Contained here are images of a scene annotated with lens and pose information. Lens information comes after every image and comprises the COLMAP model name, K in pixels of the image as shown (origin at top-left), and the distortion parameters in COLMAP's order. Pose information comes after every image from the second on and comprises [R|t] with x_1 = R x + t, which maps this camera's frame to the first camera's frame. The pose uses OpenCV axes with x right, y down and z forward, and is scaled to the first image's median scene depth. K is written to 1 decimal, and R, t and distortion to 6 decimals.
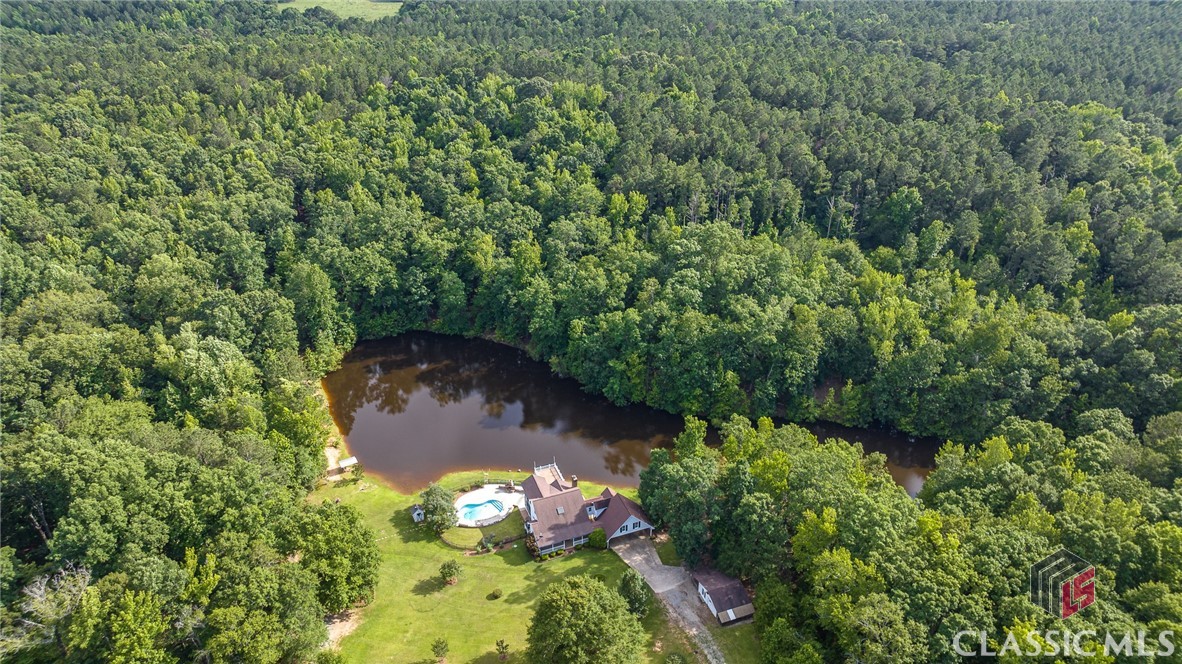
lens RADIAL K [[837.0, 0, 591.0], [0, 837.0, 332.0], [0, 0, 1]] dist [-0.019263, 0.005098]
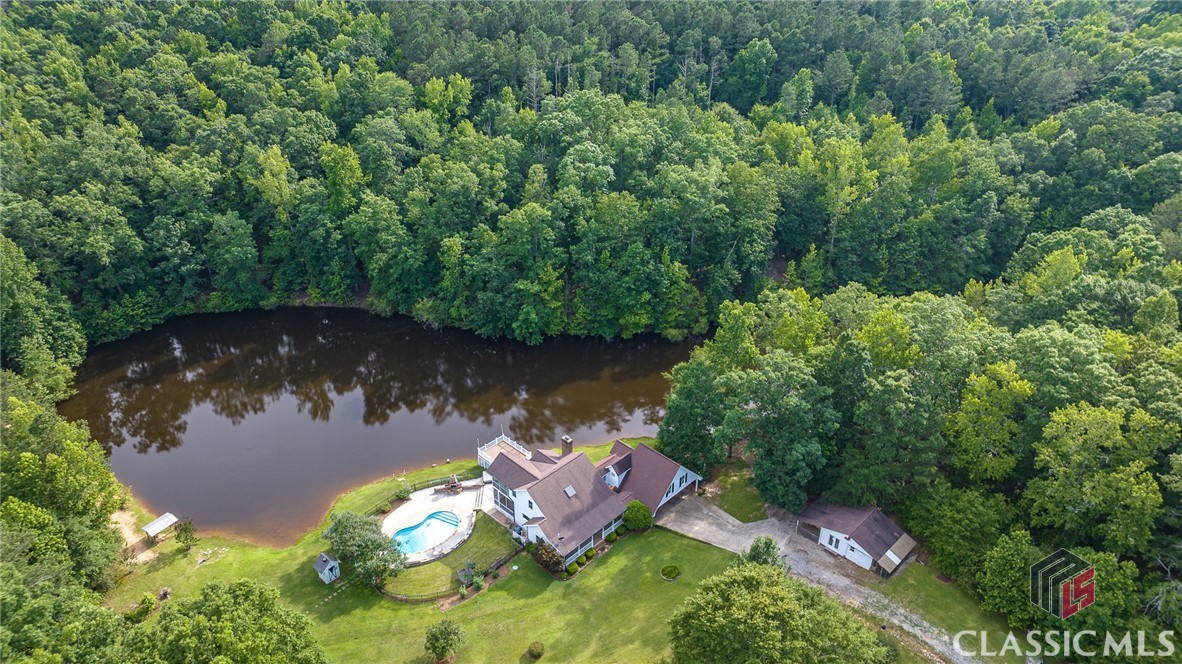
lens RADIAL K [[837.0, 0, 591.0], [0, 837.0, 332.0], [0, 0, 1]] dist [-0.019263, 0.005098]
pose [[0.909035, -0.210413, 0.359696, -0.178291], [0.208423, 0.977012, 0.044794, 0.055891], [-0.360853, 0.034250, 0.931994, 0.316742]]
